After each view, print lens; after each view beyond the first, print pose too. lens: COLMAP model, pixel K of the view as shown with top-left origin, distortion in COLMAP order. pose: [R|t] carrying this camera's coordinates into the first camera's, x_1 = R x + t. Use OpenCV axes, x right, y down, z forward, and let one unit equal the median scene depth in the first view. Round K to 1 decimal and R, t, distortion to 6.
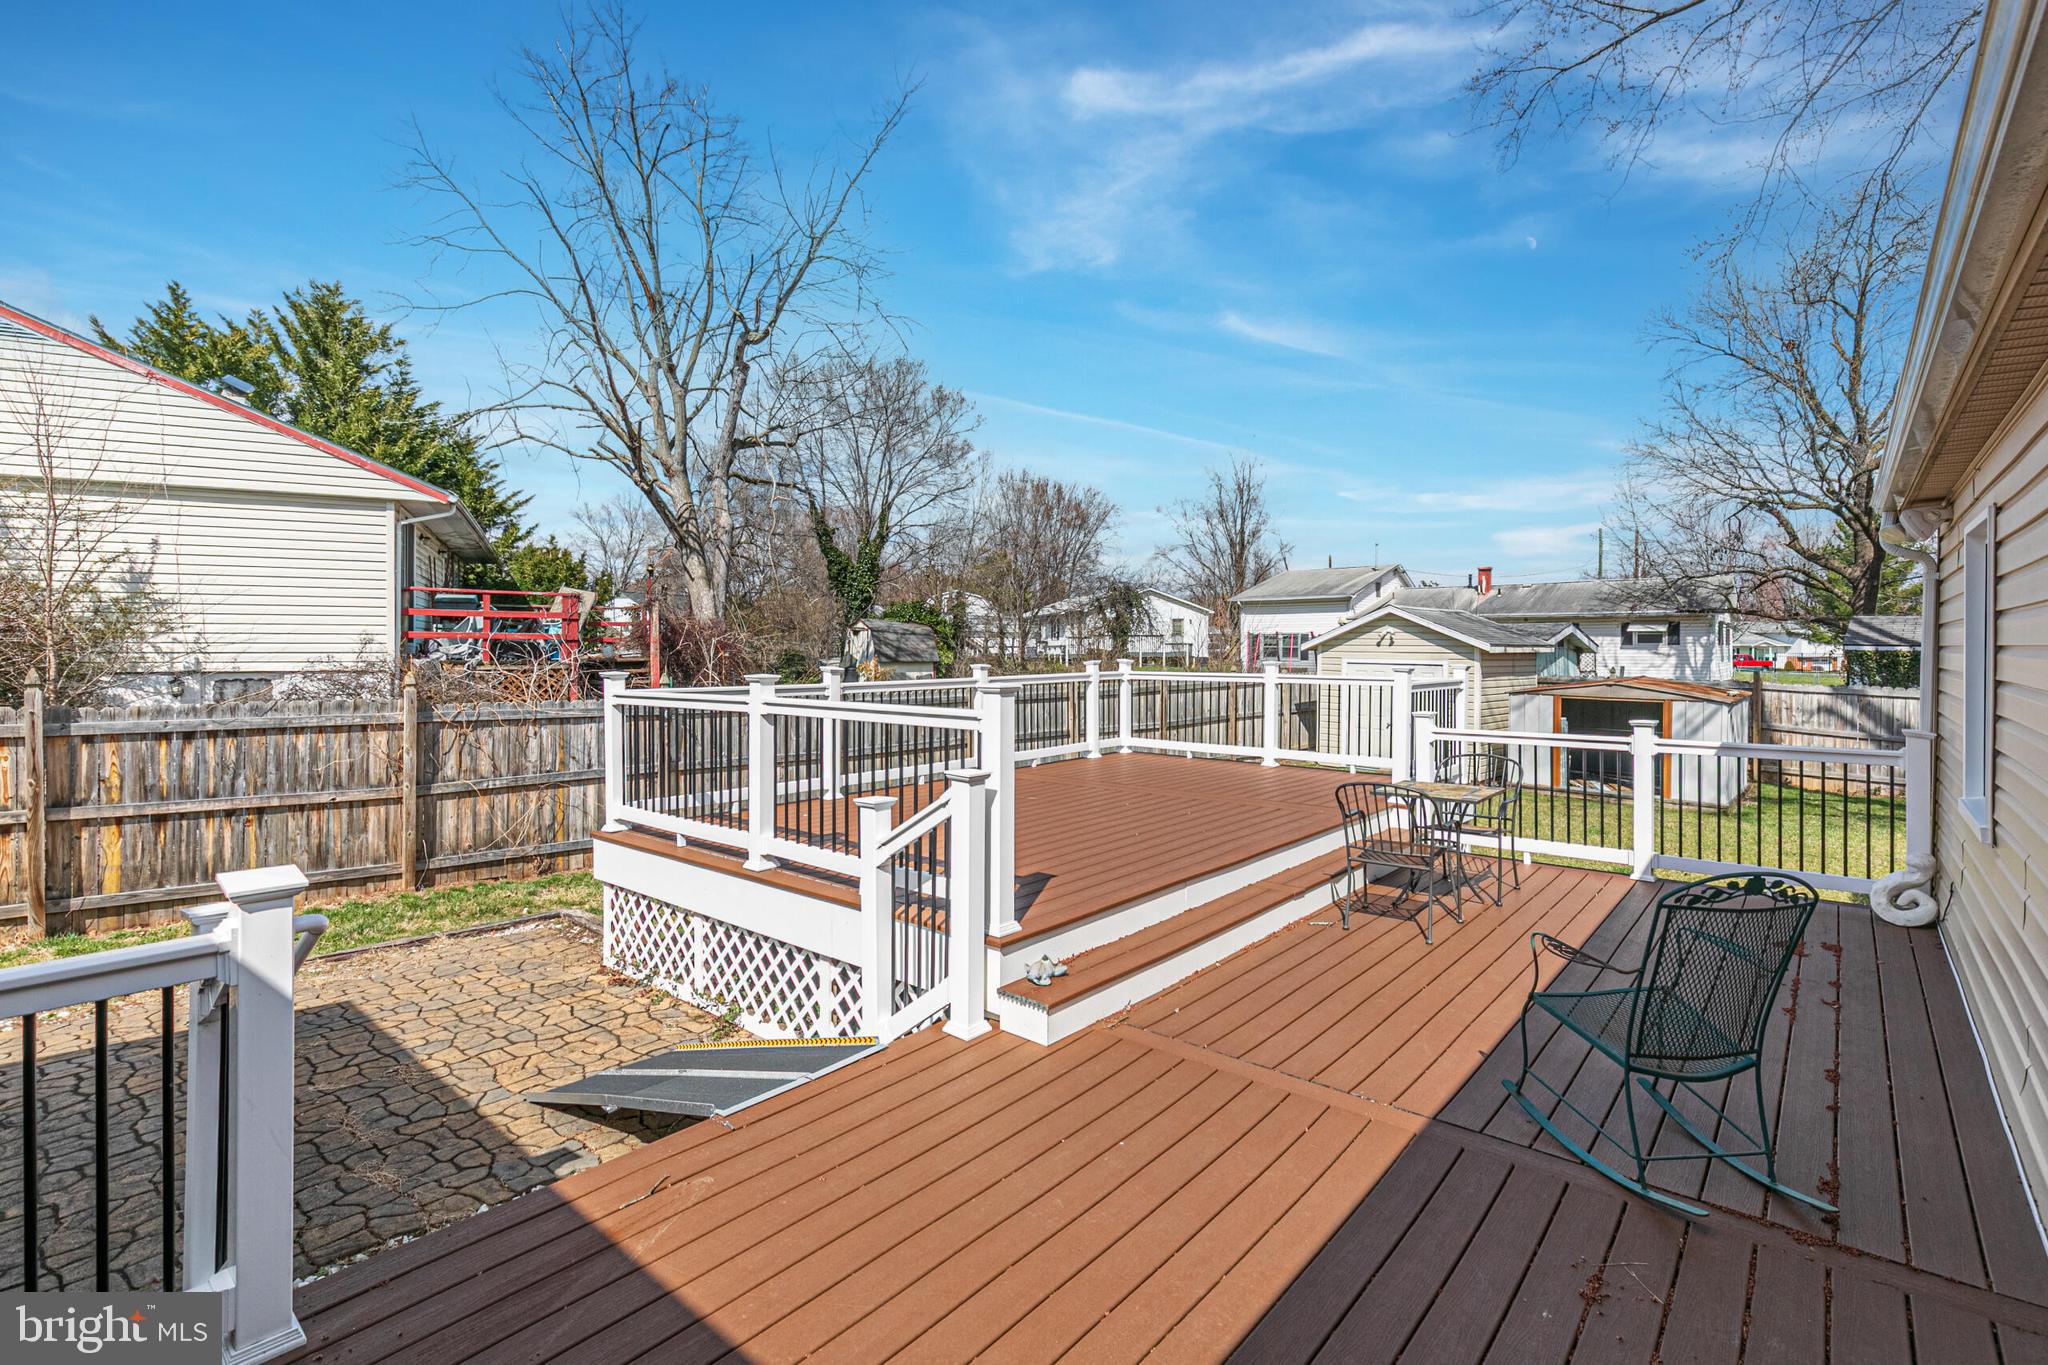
lens RADIAL K [[914.9, 0, 1021.2], [0, 914.9, 687.9], [0, 0, 1]] dist [0.009436, -0.001658]
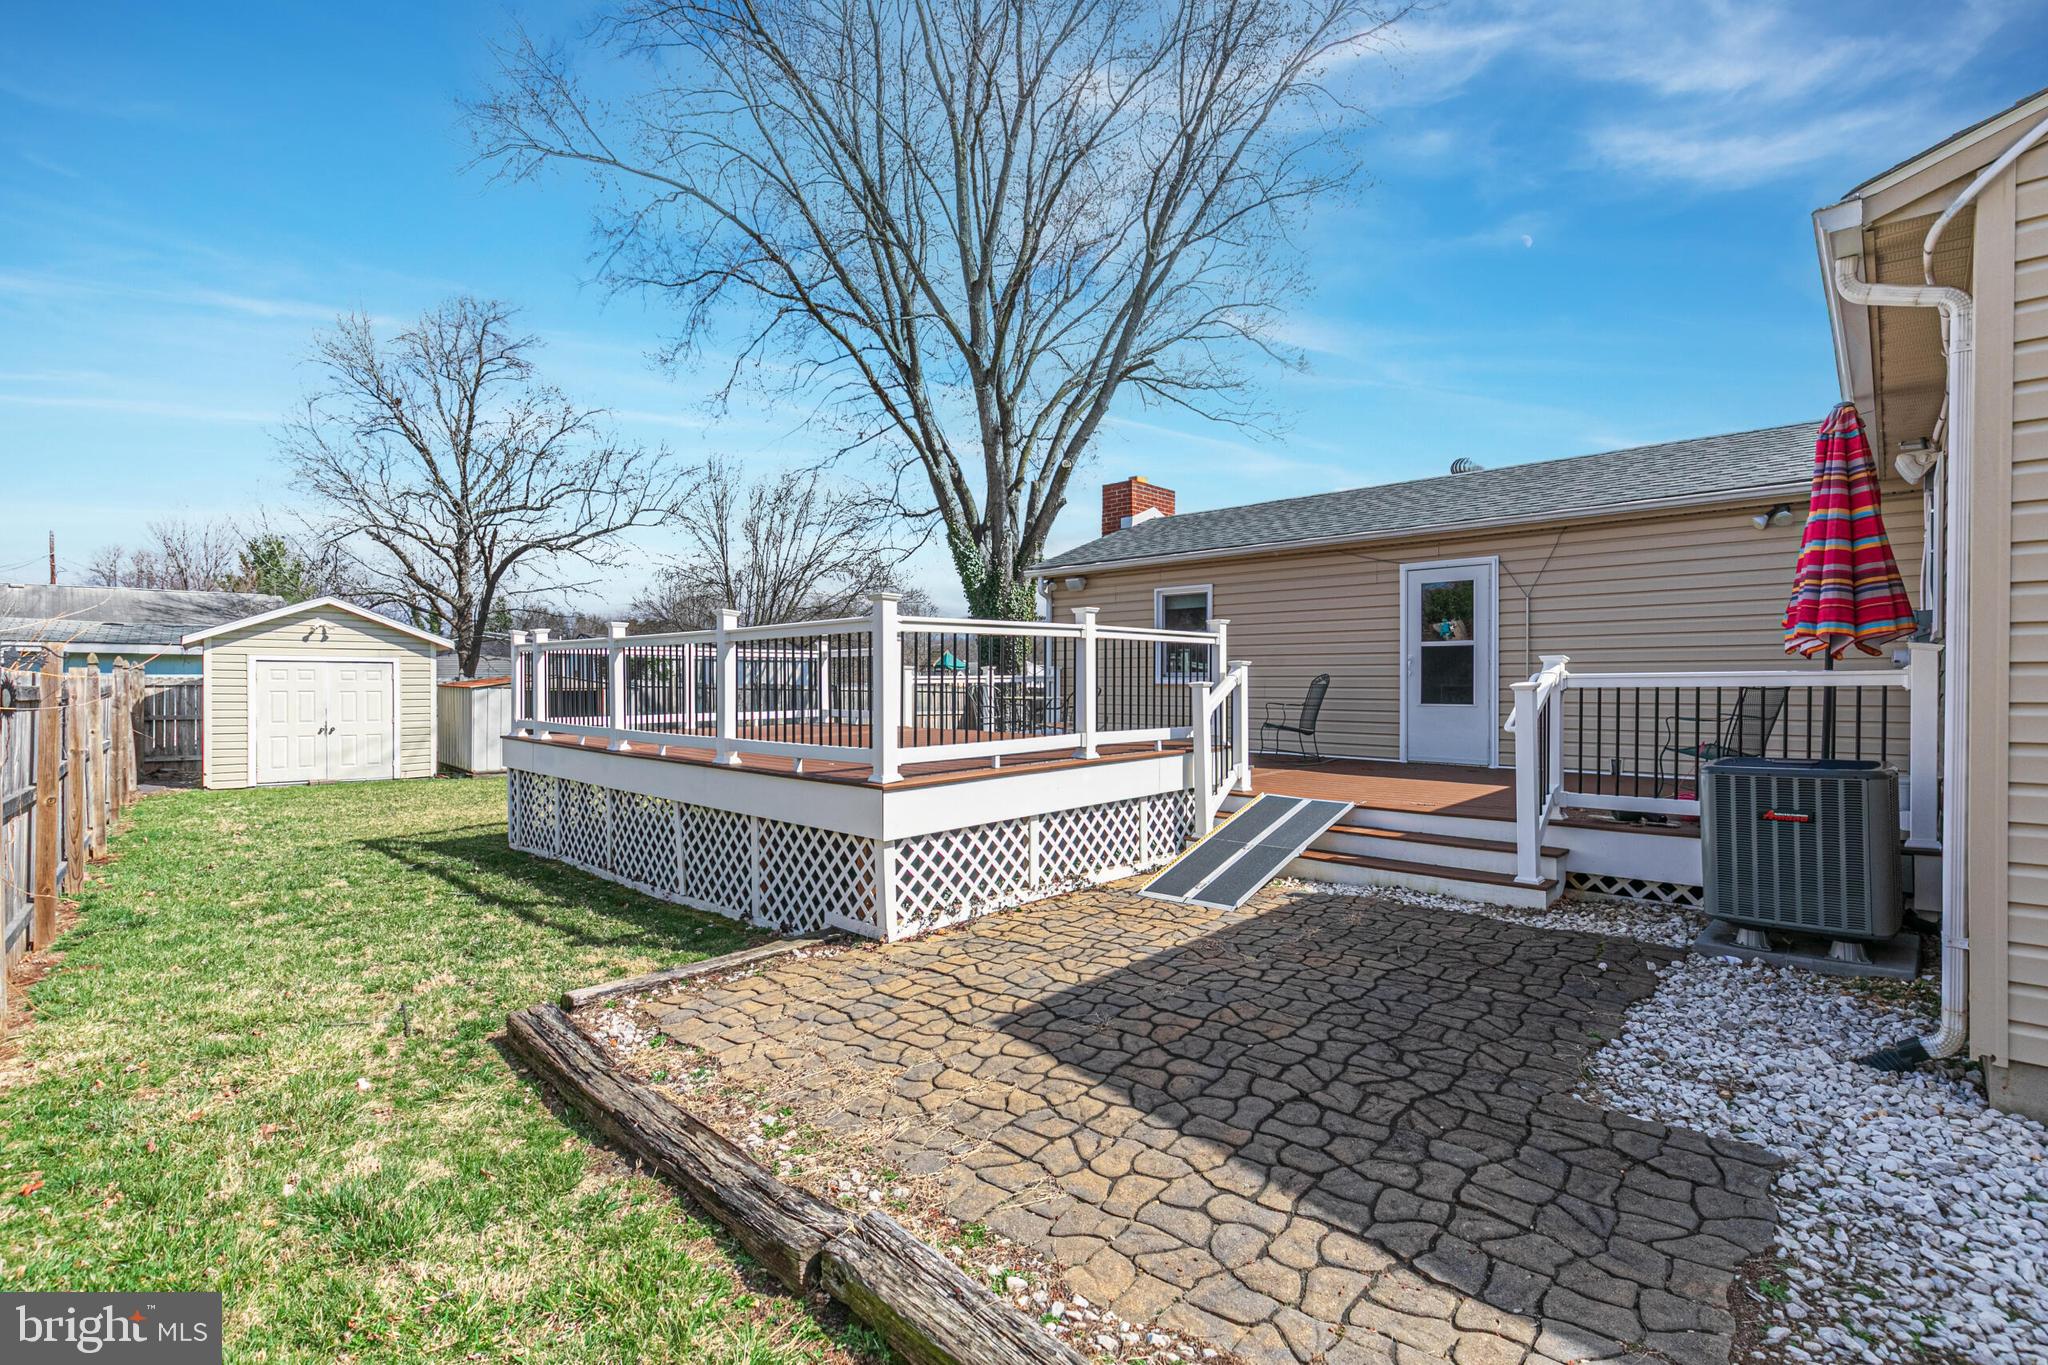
lens RADIAL K [[914.9, 0, 1021.2], [0, 914.9, 687.9], [0, 0, 1]] dist [0.009436, -0.001658]
pose [[0.066559, -0.013344, 0.997693, -1.465318], [0.047673, 0.998811, 0.010179, 0.076338], [-0.996643, 0.046885, 0.067116, 0.935912]]
